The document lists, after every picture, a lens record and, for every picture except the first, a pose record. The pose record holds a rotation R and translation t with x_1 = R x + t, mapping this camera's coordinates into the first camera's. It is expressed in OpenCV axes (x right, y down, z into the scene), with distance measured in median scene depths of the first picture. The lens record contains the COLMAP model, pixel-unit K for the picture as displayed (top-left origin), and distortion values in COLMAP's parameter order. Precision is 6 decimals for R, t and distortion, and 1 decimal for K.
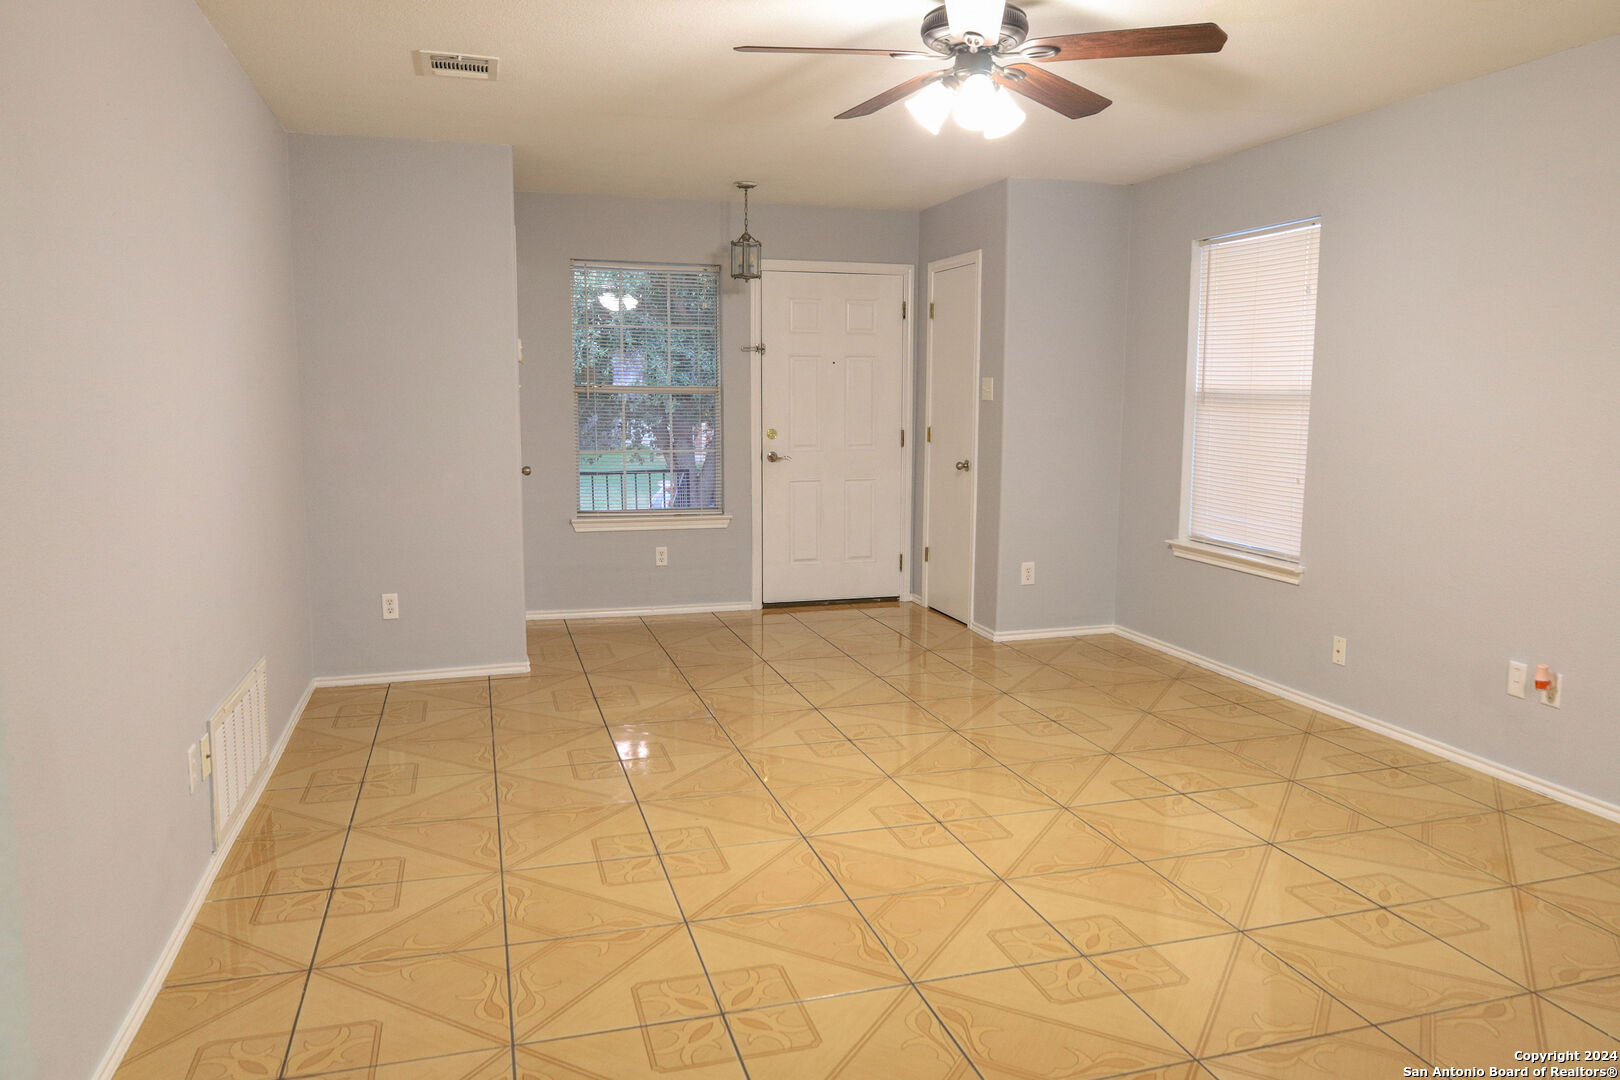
lens RADIAL K [[1108.2, 0, 812.5], [0, 1108.2, 572.7], [0, 0, 1]] dist [-0.030415, -0.001175]
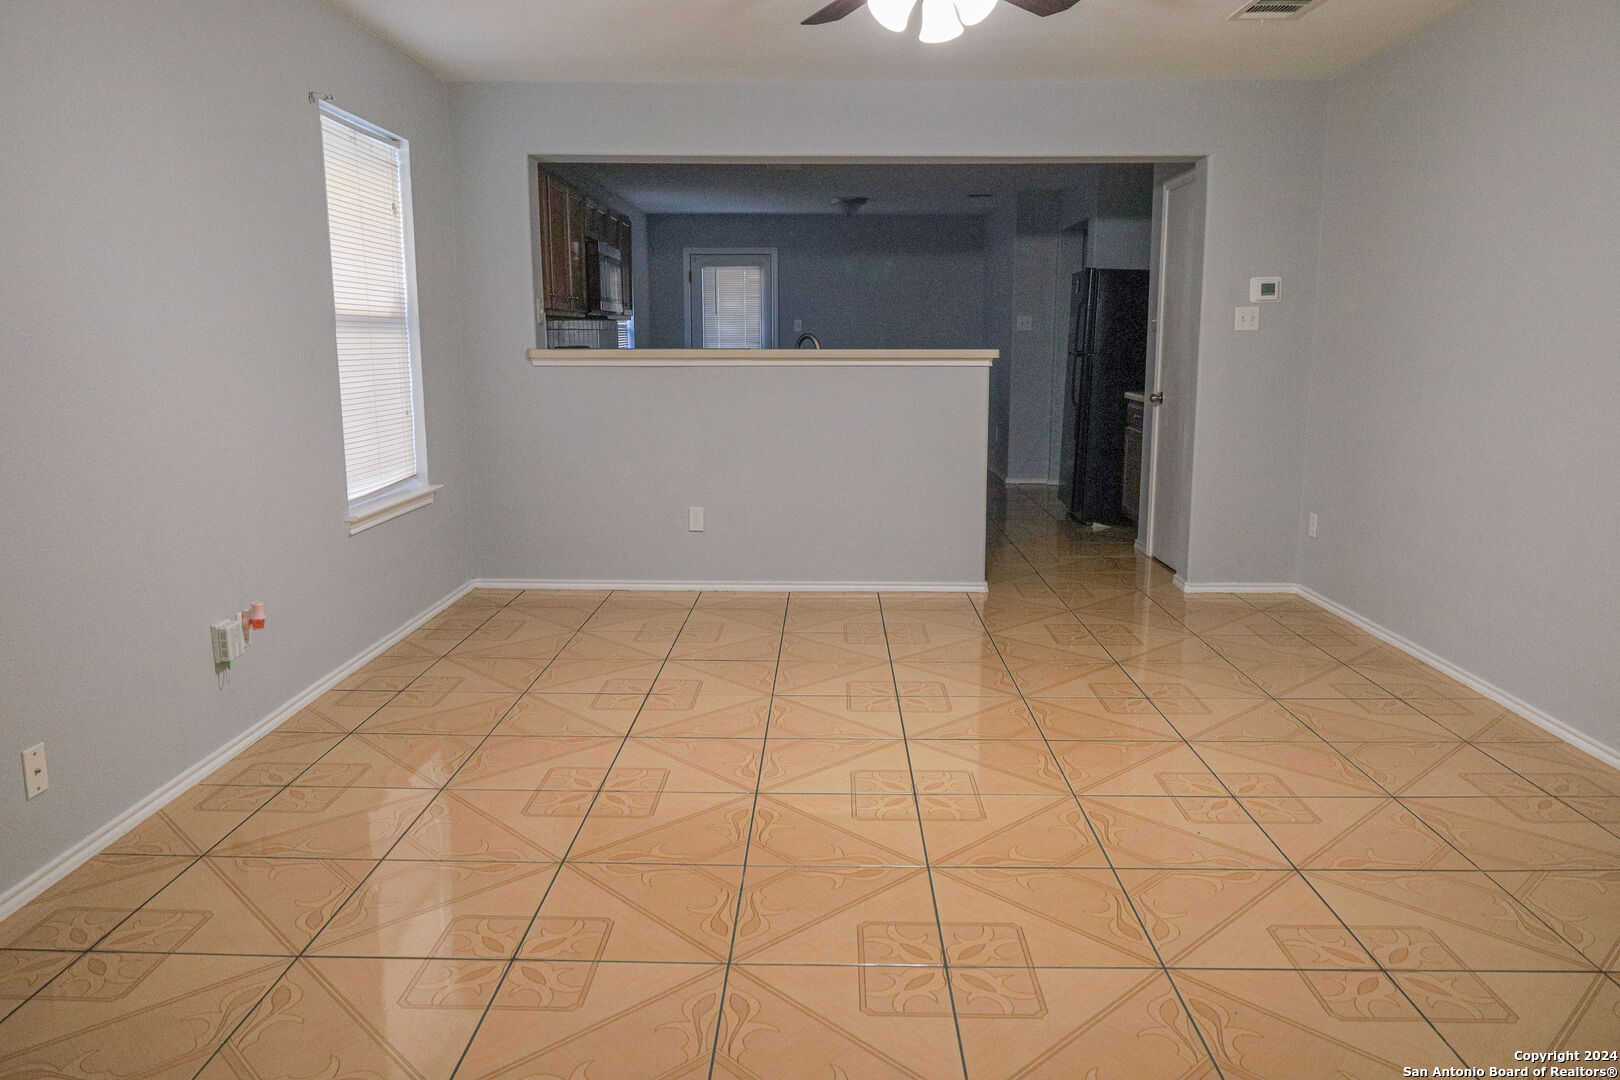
lens RADIAL K [[1136.6, 0, 810.0], [0, 1136.6, 540.0], [0, 0, 1]] dist [-0.025331, 0.001006]
pose [[0.945259, 0.049627, -0.322526, 0.096783], [-0.039853, 0.998526, 0.036841, -0.003598], [0.323879, -0.021971, 0.945843, 0.030589]]
